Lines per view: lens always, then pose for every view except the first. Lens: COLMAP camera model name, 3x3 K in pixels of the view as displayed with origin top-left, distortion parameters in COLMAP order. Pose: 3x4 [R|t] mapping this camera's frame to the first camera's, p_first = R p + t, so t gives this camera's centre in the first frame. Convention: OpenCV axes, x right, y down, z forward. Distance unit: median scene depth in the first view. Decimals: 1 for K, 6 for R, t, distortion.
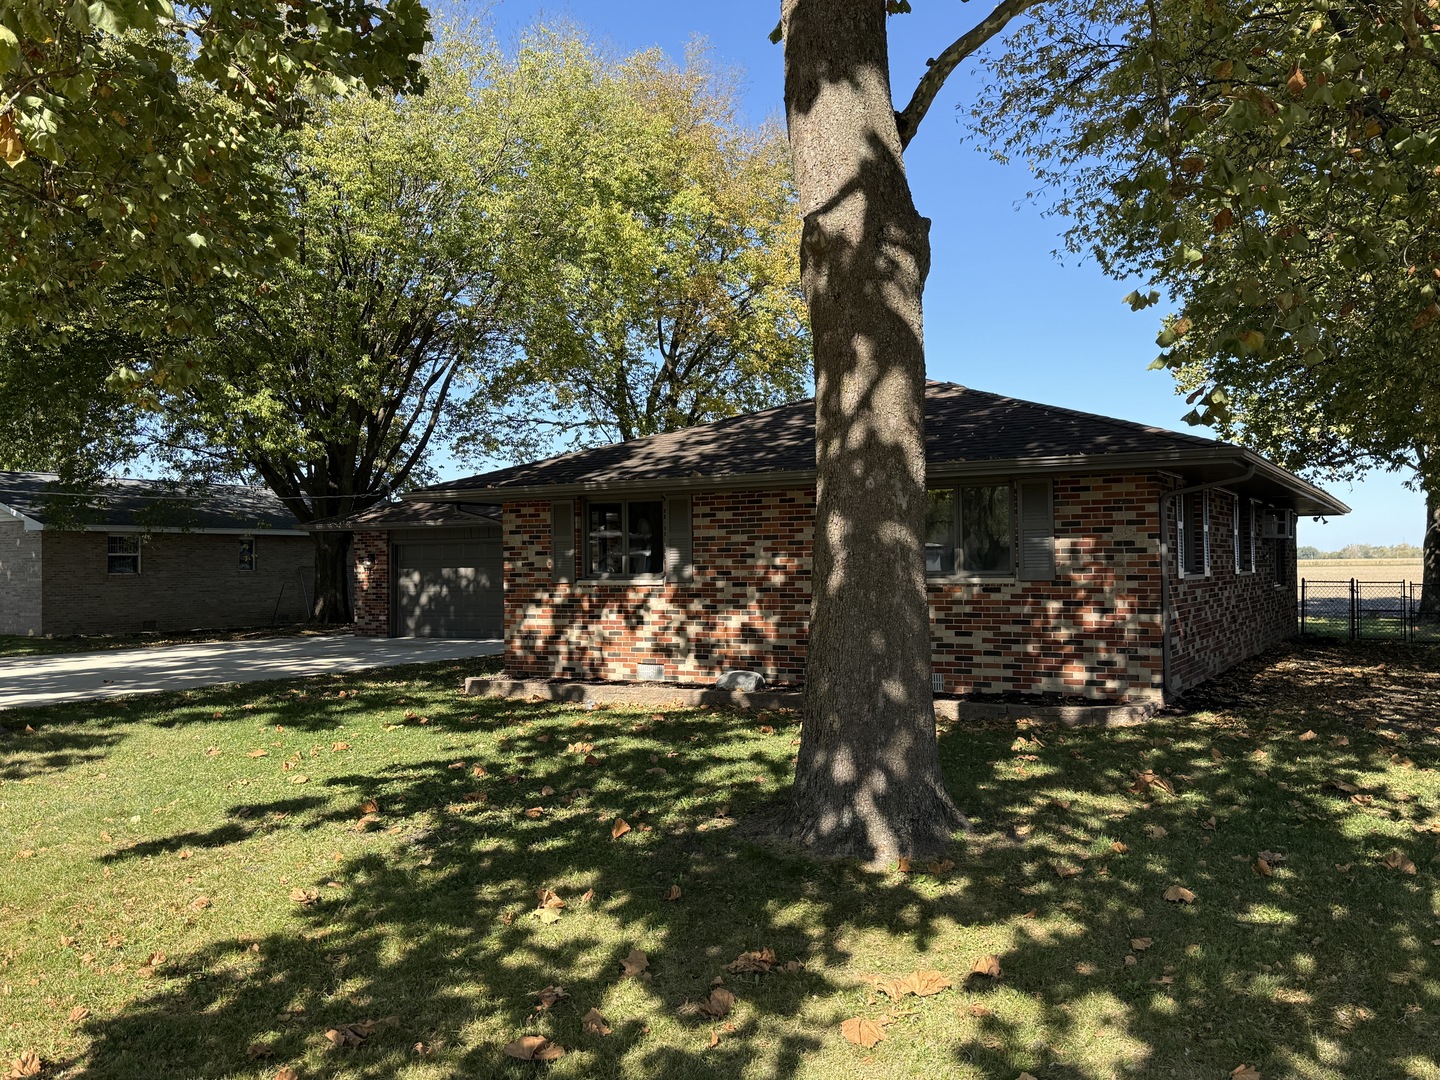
lens RADIAL K [[1269.2, 0, 719.3], [0, 1269.2, 537.8], [0, 0, 1]] dist [0.079727, 0.000846]
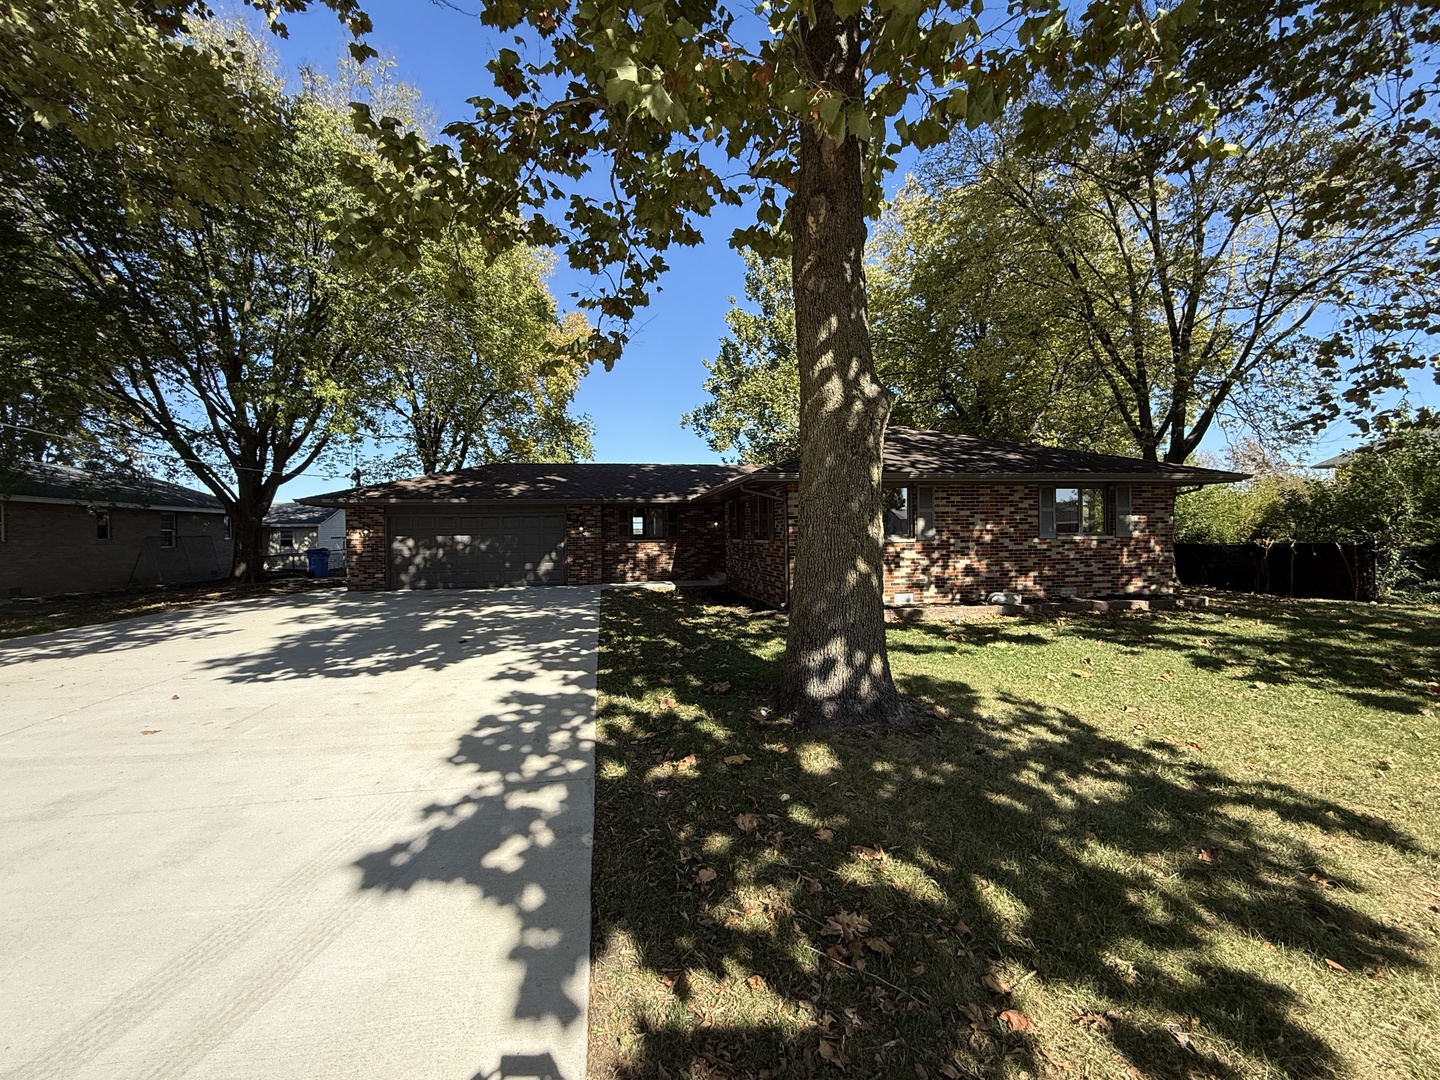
lens RADIAL K [[622.6, 0, 719.9], [0, 622.6, 538.5], [0, 0, 1]] dist [0.000409, 0.000082]
pose [[0.757241, -0.002653, 0.653130, -0.741769], [-0.011120, 0.999794, 0.016954, 0.023001], [-0.653041, -0.020102, 0.757056, 0.592515]]
